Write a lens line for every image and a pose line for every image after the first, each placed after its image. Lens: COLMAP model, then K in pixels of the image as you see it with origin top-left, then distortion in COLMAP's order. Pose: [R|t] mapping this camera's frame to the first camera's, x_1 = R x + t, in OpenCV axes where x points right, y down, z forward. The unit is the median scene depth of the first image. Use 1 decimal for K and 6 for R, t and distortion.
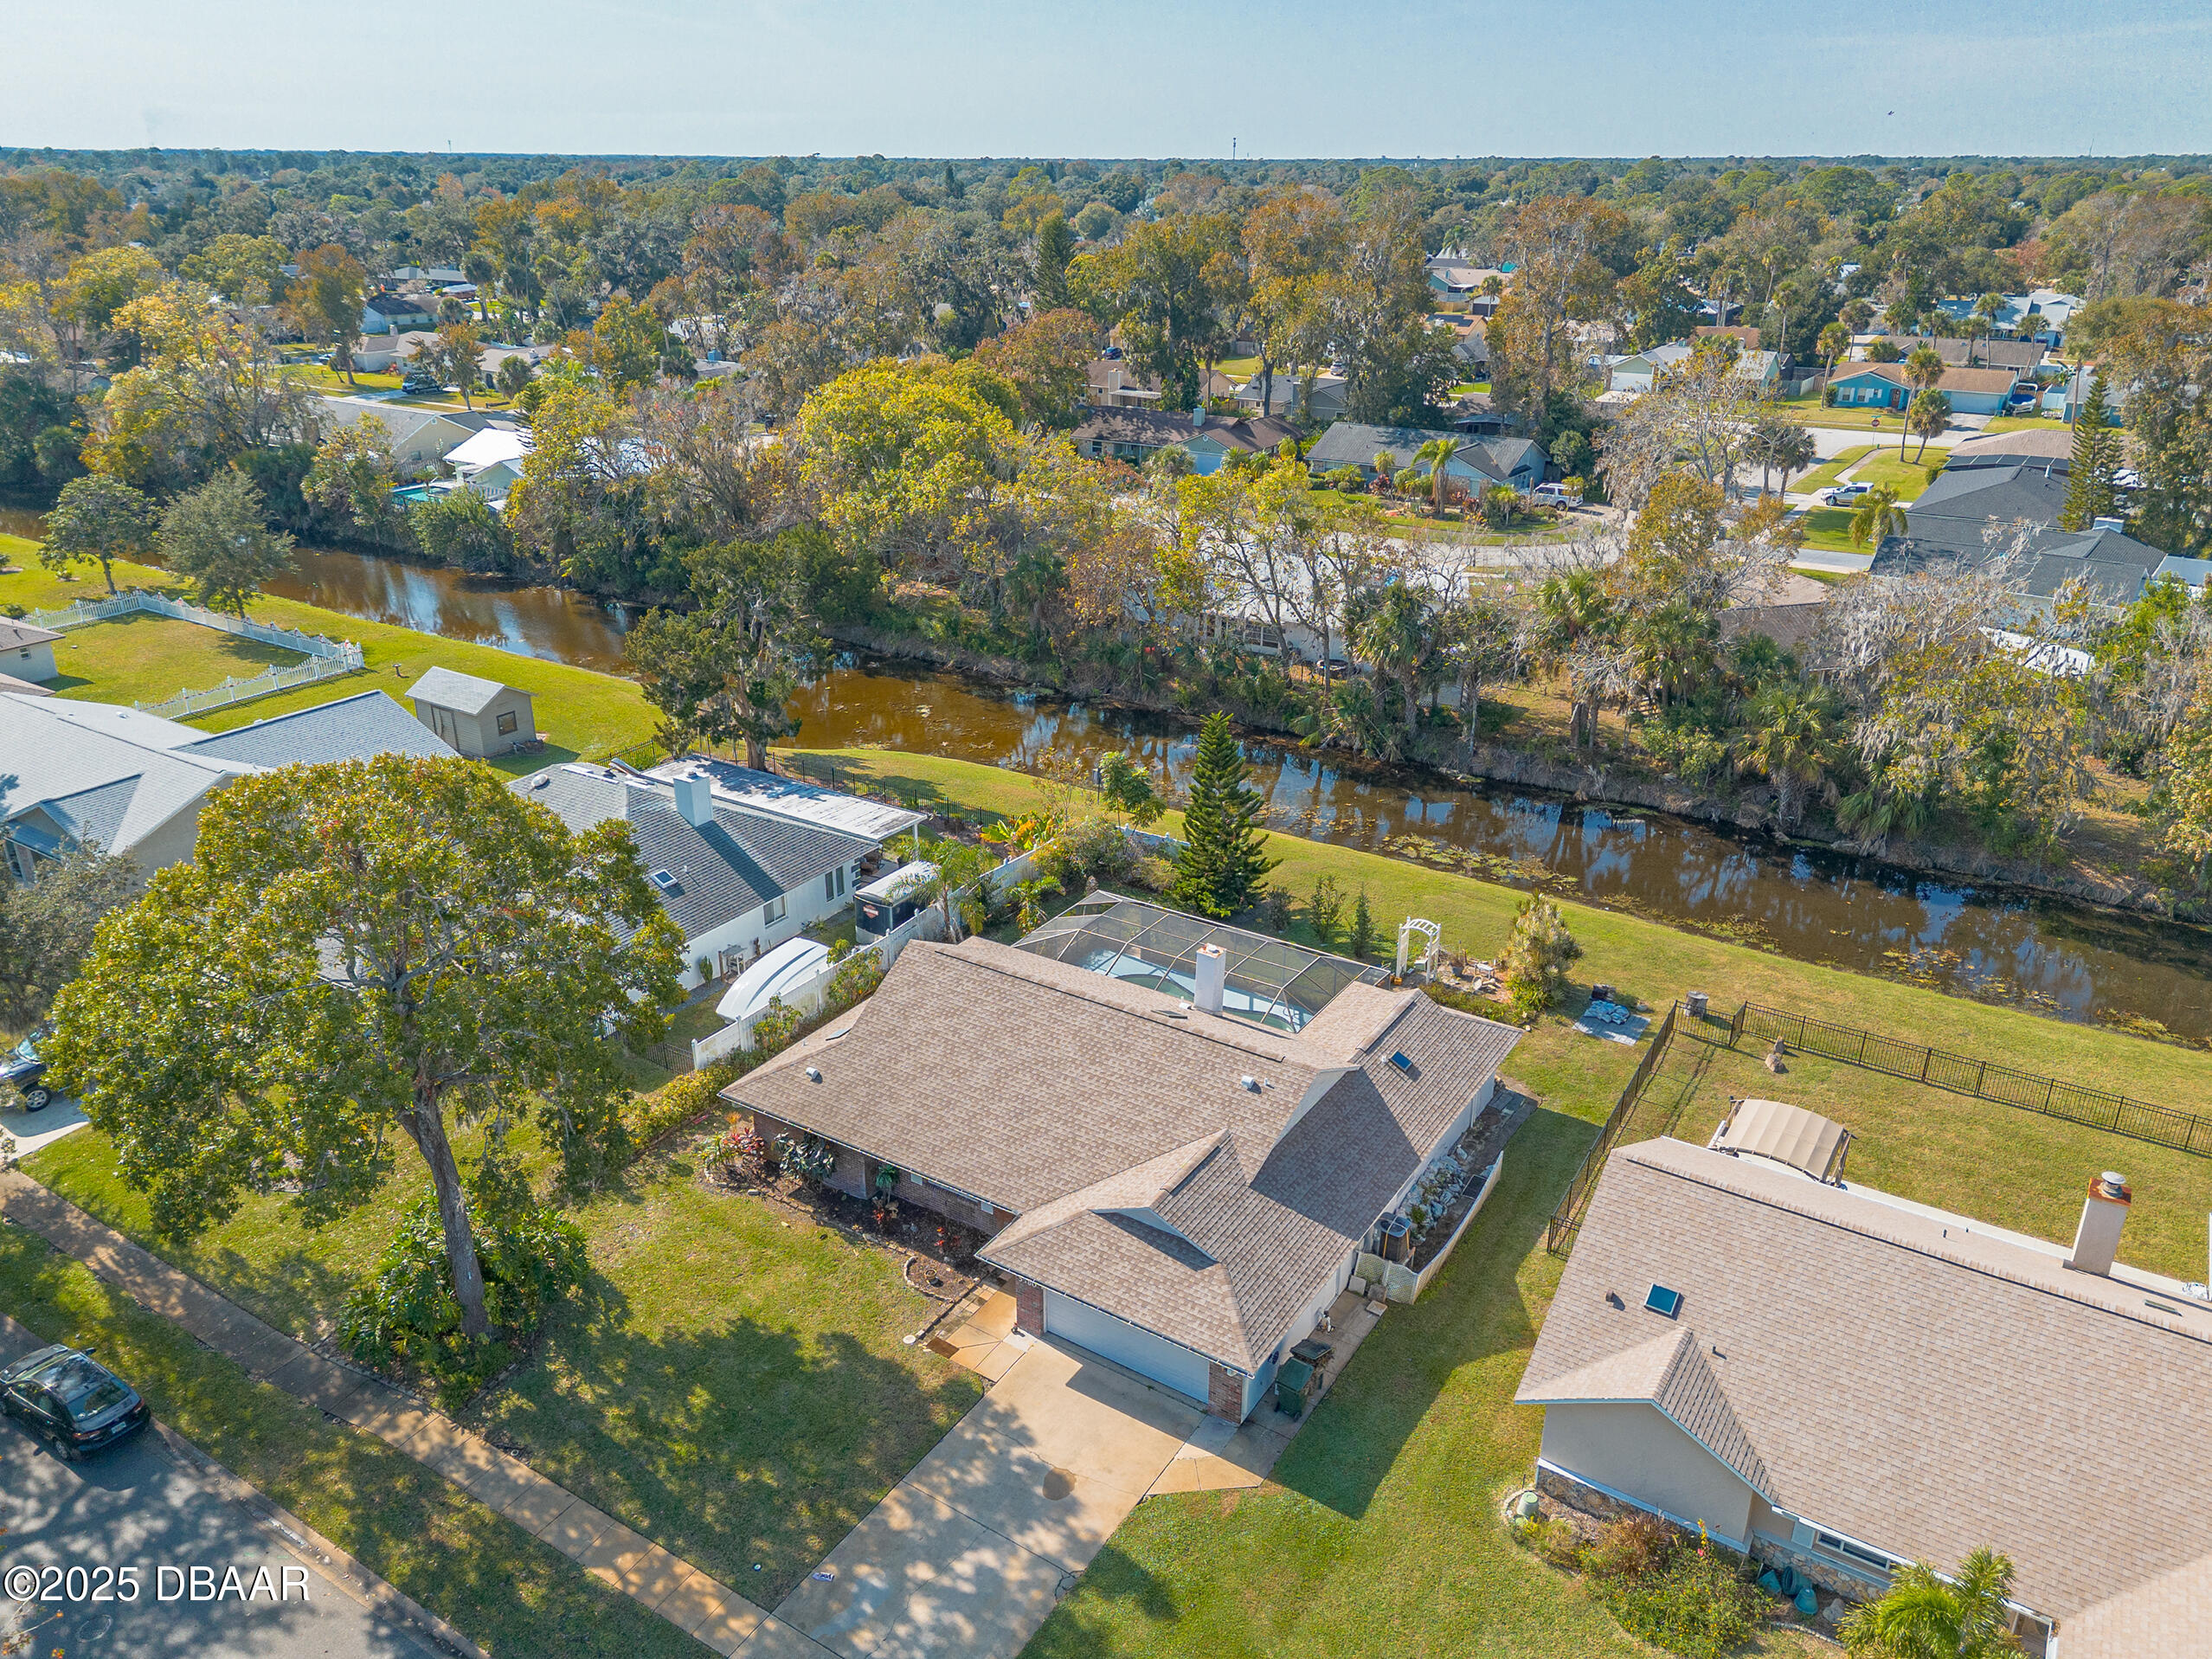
lens RADIAL K [[1566.8, 0, 1112.3], [0, 1566.8, 844.0], [0, 0, 1]] dist [0.083833, -0.091900]
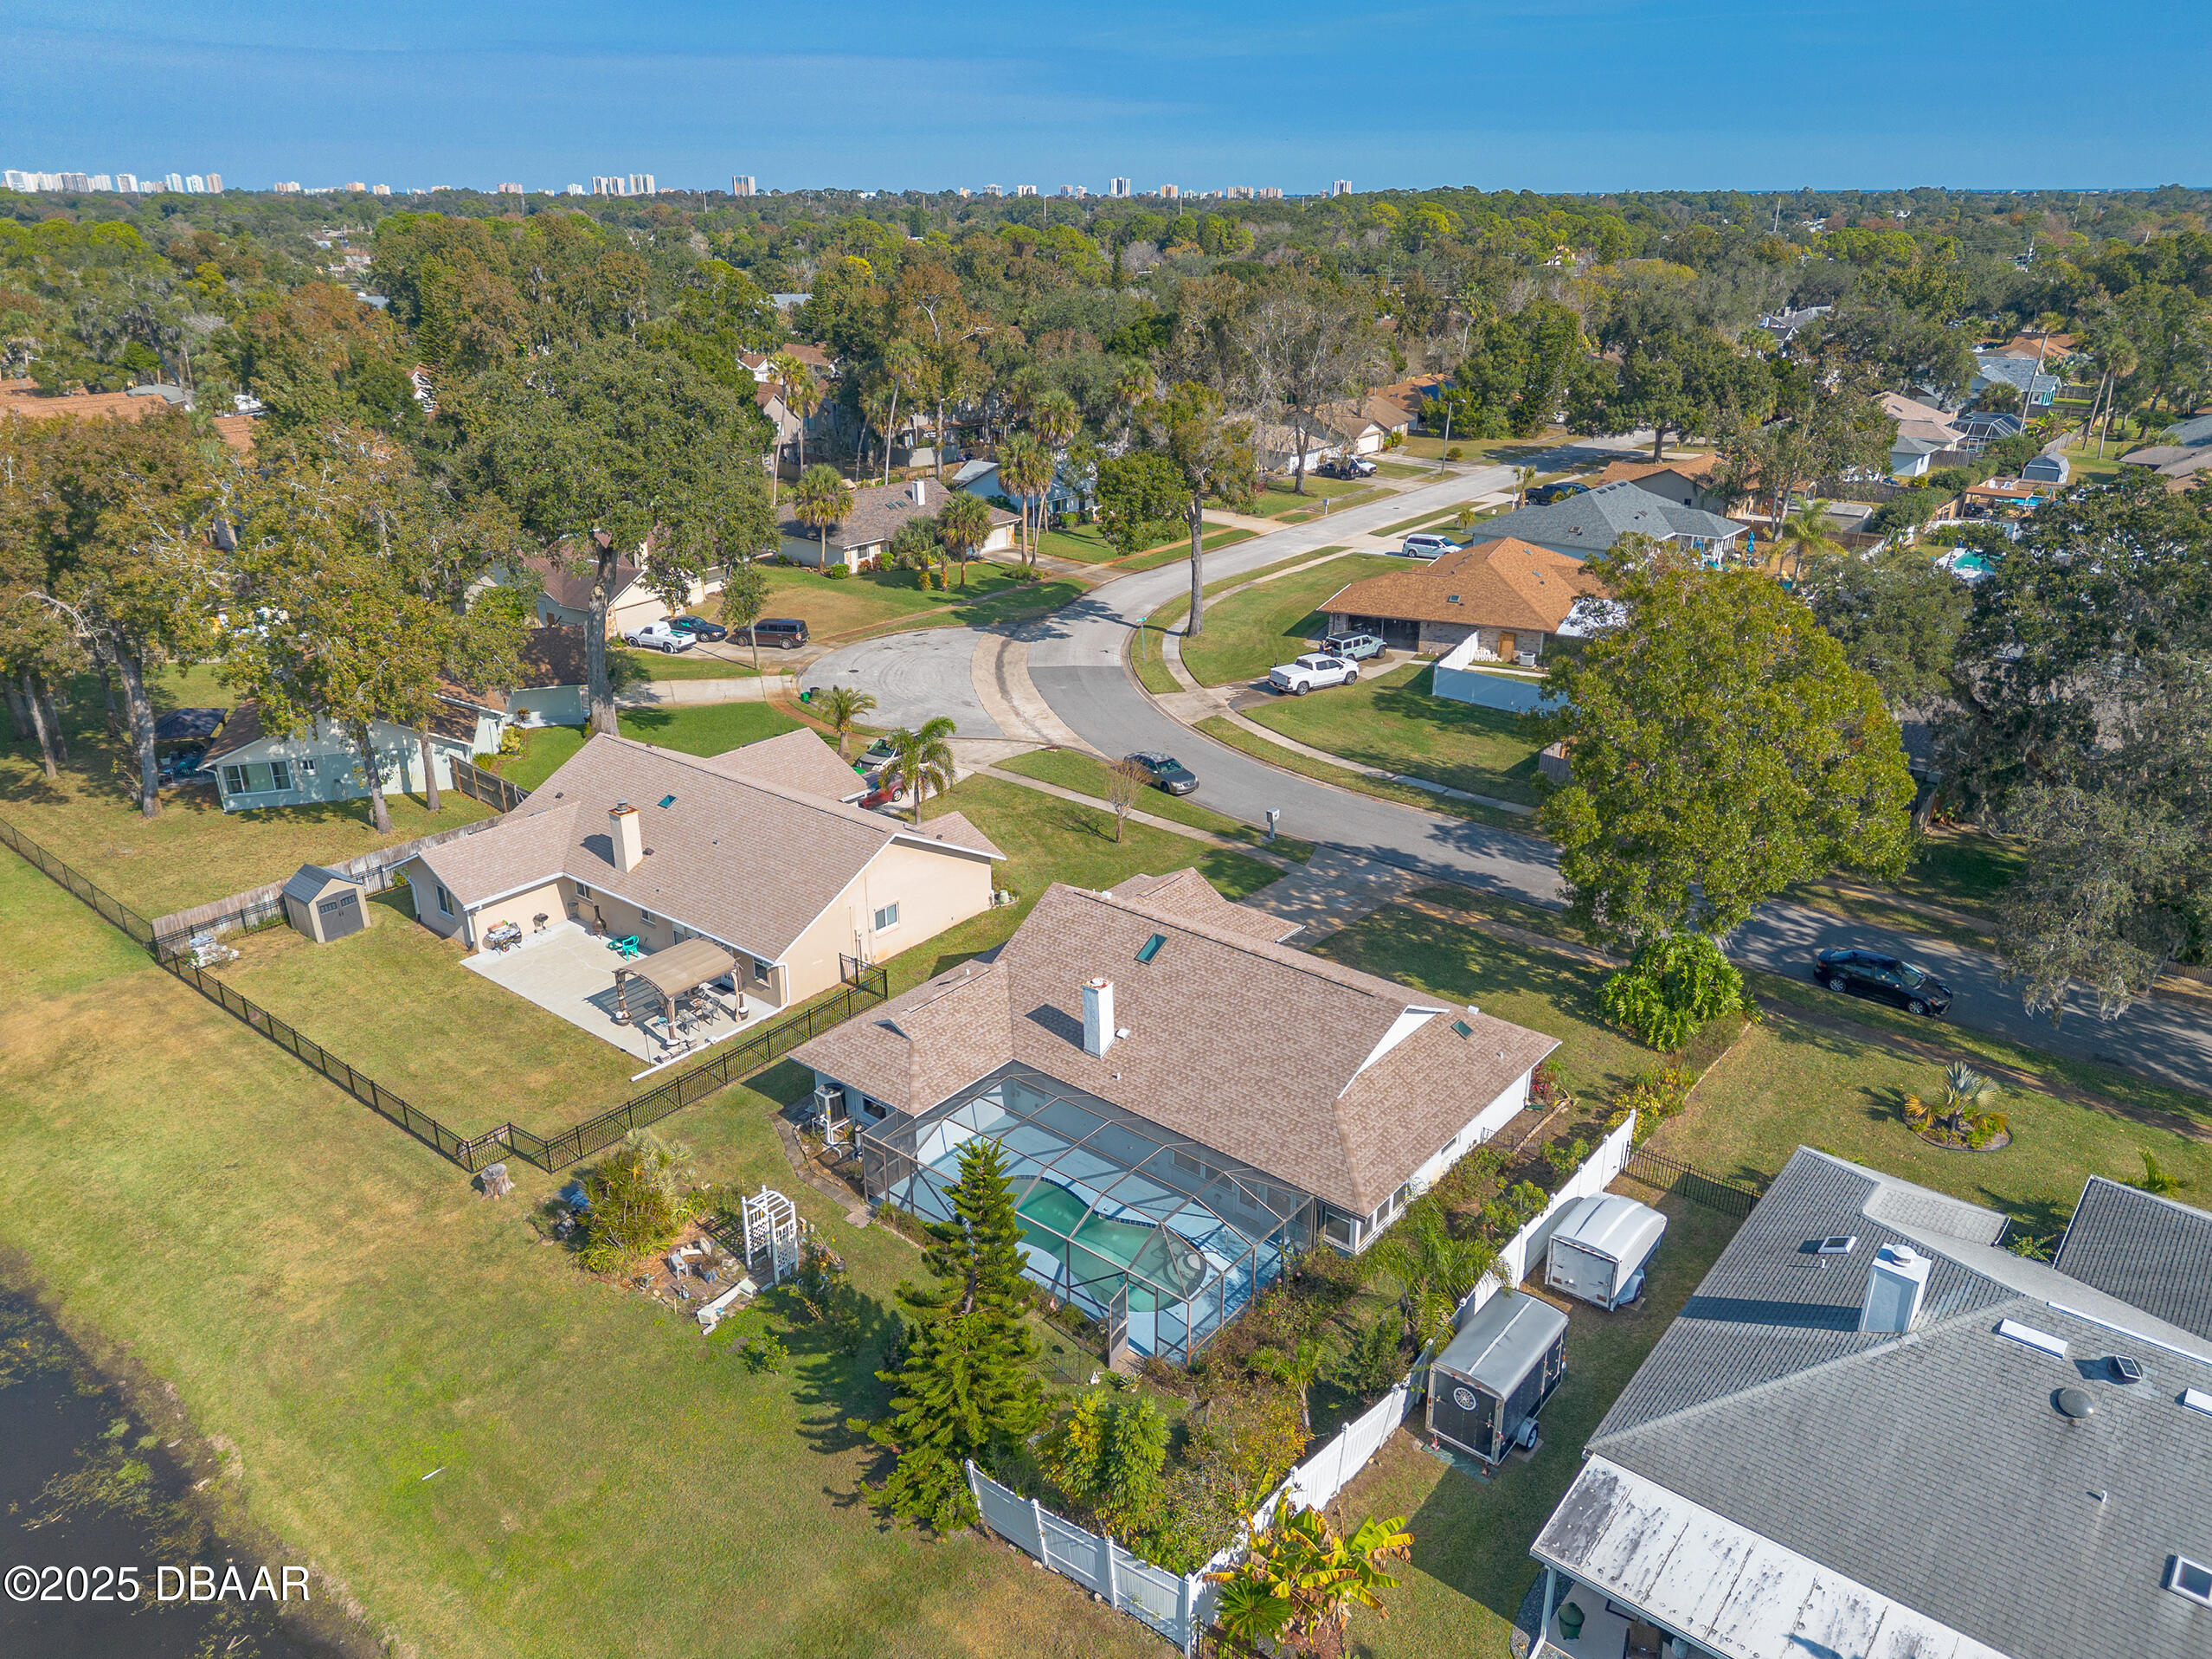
lens RADIAL K [[1566.8, 0, 1112.3], [0, 1566.8, 844.0], [0, 0, 1]] dist [0.083833, -0.091900]
pose [[-0.993919, -0.047713, 0.099238, -0.038169], [0.037808, 0.698578, 0.714534, -0.706313], [-0.103418, 0.713941, -0.692526, 1.632493]]
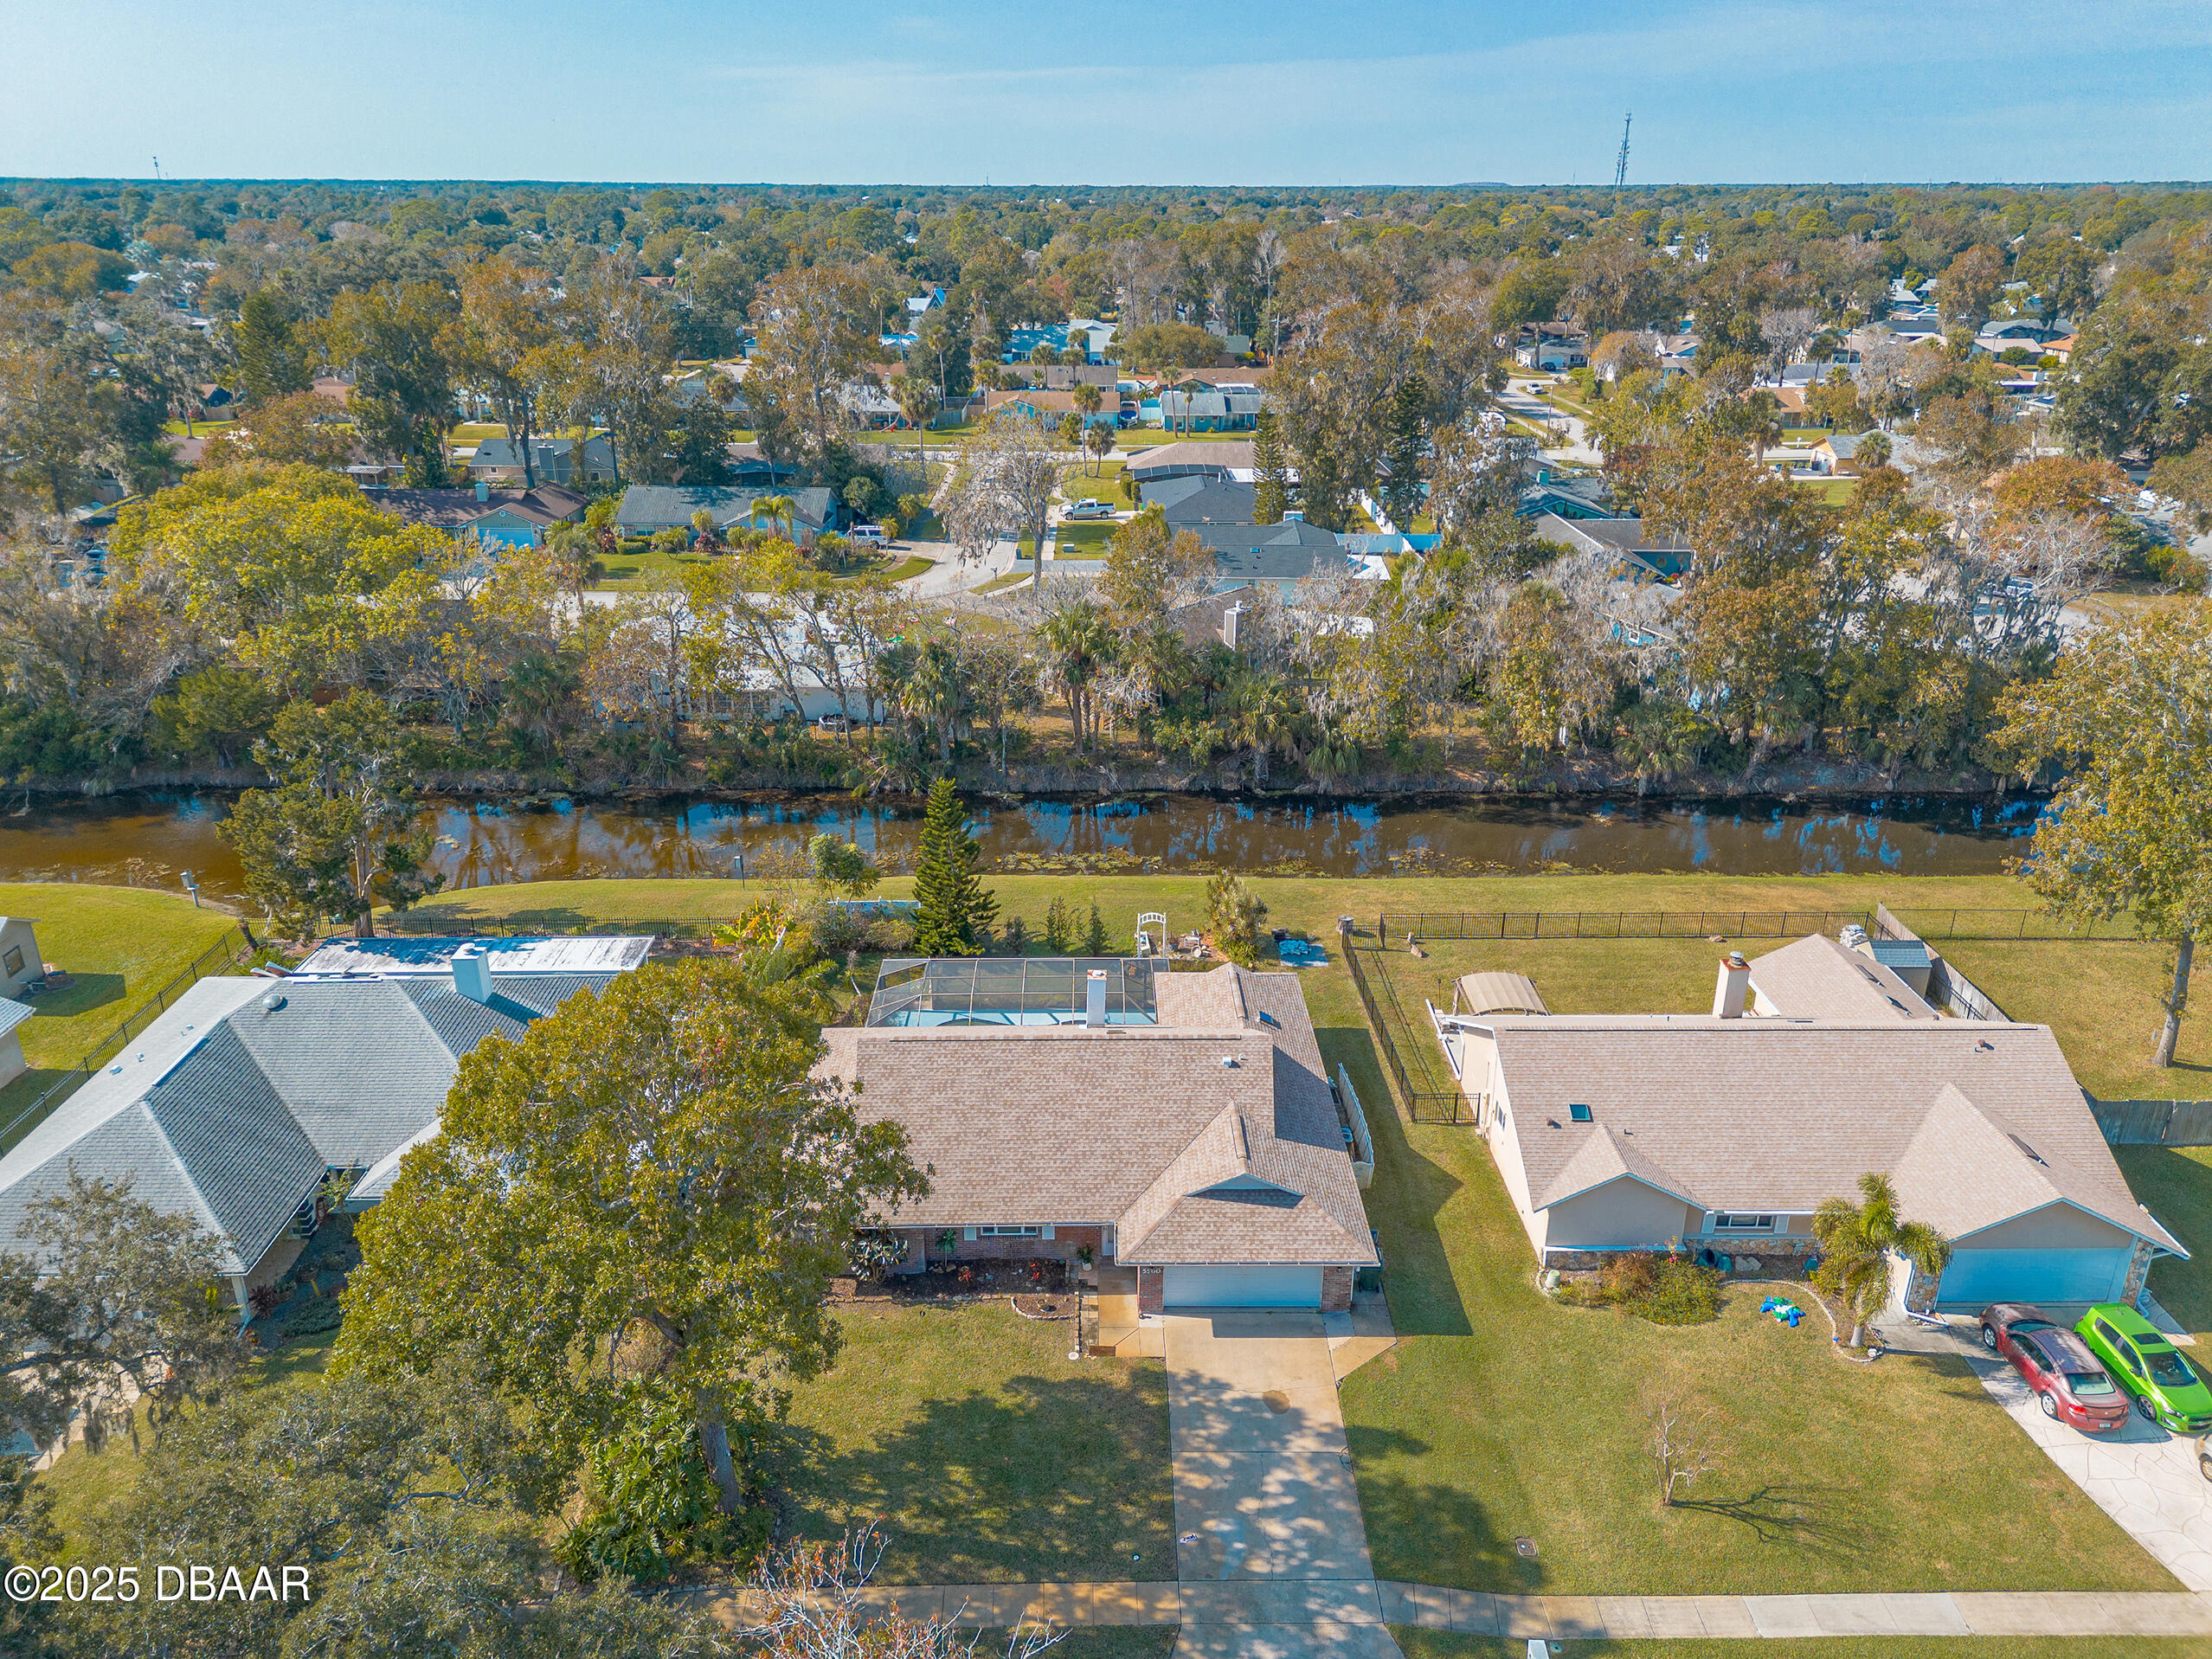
lens RADIAL K [[1519.2, 0, 1106.0], [0, 1519.2, 829.5], [0, 0, 1]] dist [0.104813, -0.089345]
pose [[0.839351, -0.212294, 0.500421, -0.494490], [0.219045, 0.974627, 0.046066, -0.093761], [-0.497503, 0.070949, 0.864556, -0.015481]]
